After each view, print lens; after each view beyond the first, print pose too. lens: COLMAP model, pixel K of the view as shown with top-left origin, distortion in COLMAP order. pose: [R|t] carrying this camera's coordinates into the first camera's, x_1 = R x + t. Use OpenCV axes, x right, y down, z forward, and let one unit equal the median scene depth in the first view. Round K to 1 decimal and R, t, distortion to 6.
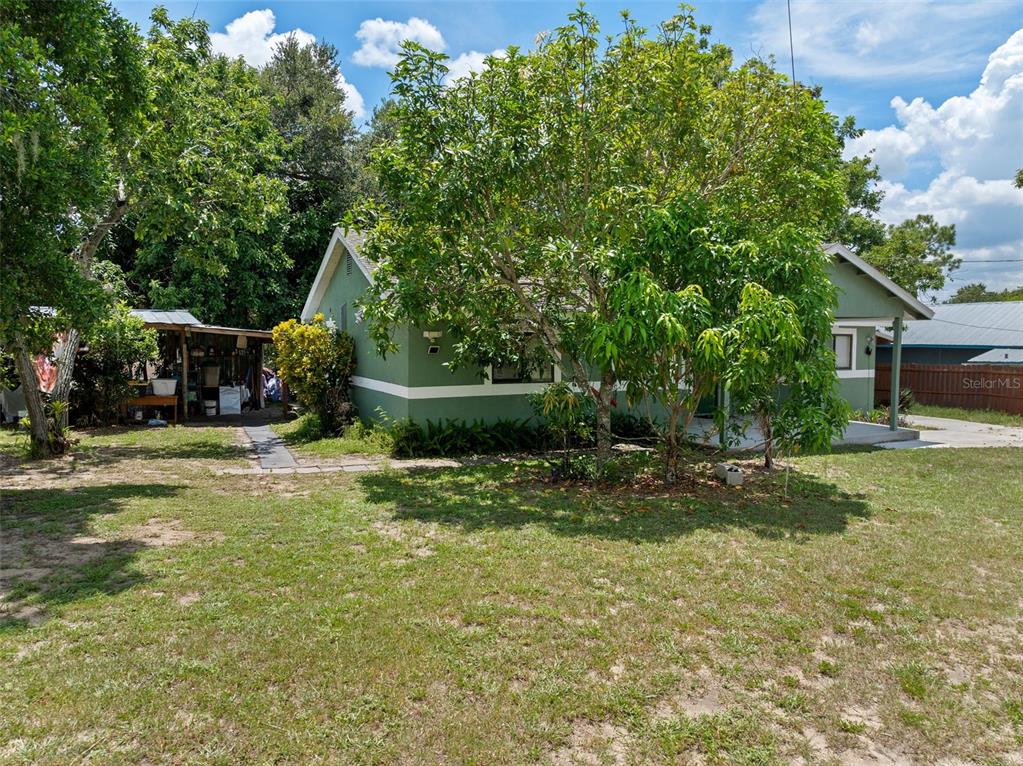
lens RADIAL K [[725.8, 0, 516.9], [0, 725.8, 384.5], [0, 0, 1]] dist [-0.050393, 0.020431]
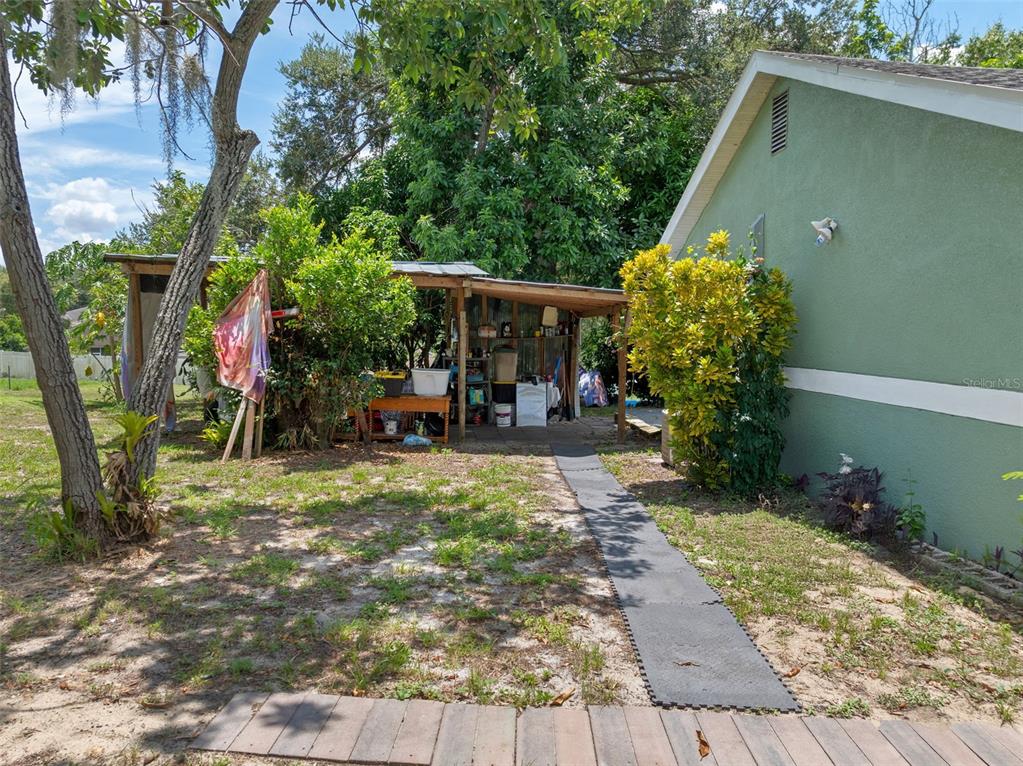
lens RADIAL K [[725.8, 0, 510.9], [0, 725.8, 382.5], [0, 0, 1]] dist [-0.050393, 0.020431]
pose [[0.920161, 0.022135, -0.390914, -0.170978], [-0.022984, 0.999733, 0.002507, 0.000697], [0.390865, 0.006678, 0.920424, 0.417342]]
